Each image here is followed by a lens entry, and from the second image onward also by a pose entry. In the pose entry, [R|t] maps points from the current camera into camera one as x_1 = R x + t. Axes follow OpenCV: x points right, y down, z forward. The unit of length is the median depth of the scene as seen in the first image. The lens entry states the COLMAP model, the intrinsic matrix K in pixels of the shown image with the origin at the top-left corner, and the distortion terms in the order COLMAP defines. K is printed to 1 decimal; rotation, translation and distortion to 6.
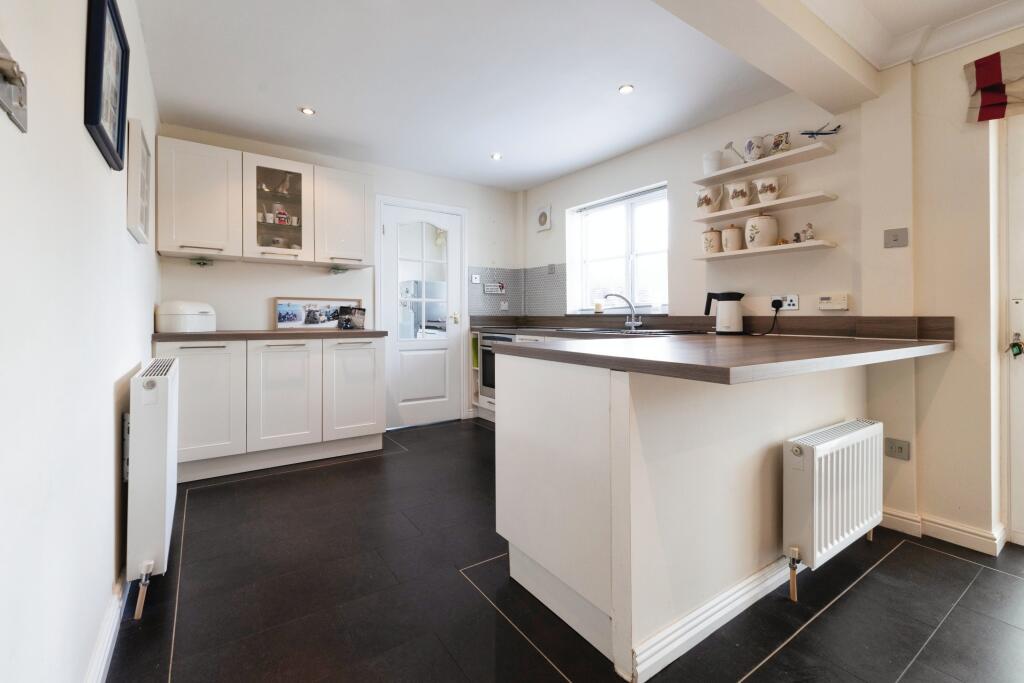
lens RADIAL K [[449.9, 0, 515.4], [0, 449.9, 329.3], [0, 0, 1]] dist [-0.000577, -0.000367]
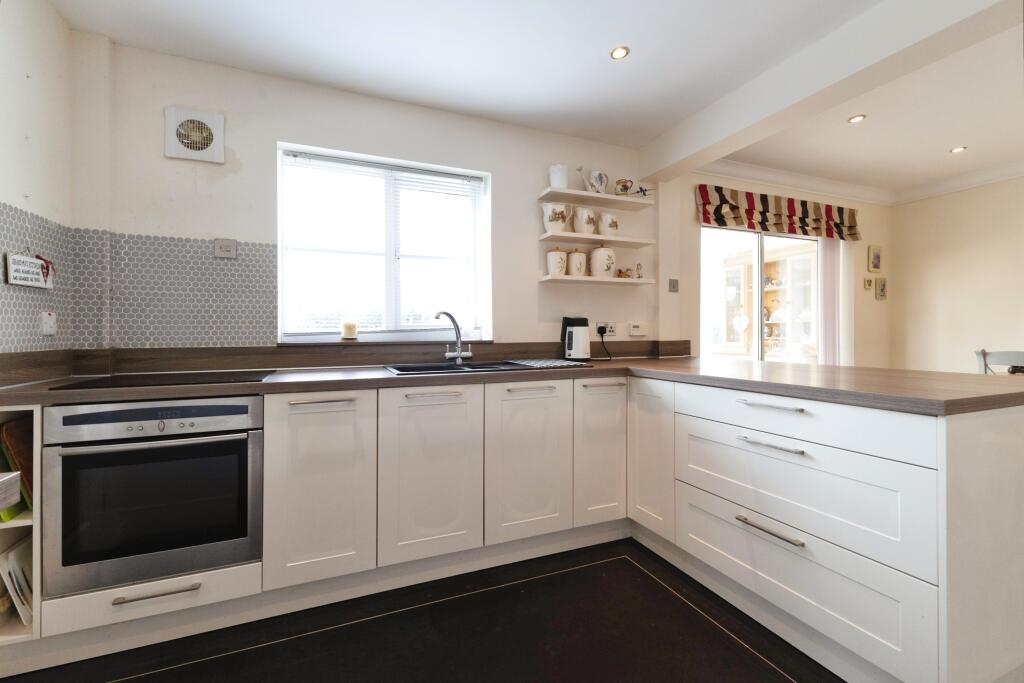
lens RADIAL K [[449.9, 0, 515.4], [0, 449.9, 329.3], [0, 0, 1]] dist [-0.000577, -0.000367]
pose [[0.204584, 0.004878, 0.978837, -0.425115], [0.034028, 0.999348, -0.012092, -0.042294], [-0.978257, 0.035781, 0.204285, 0.790974]]
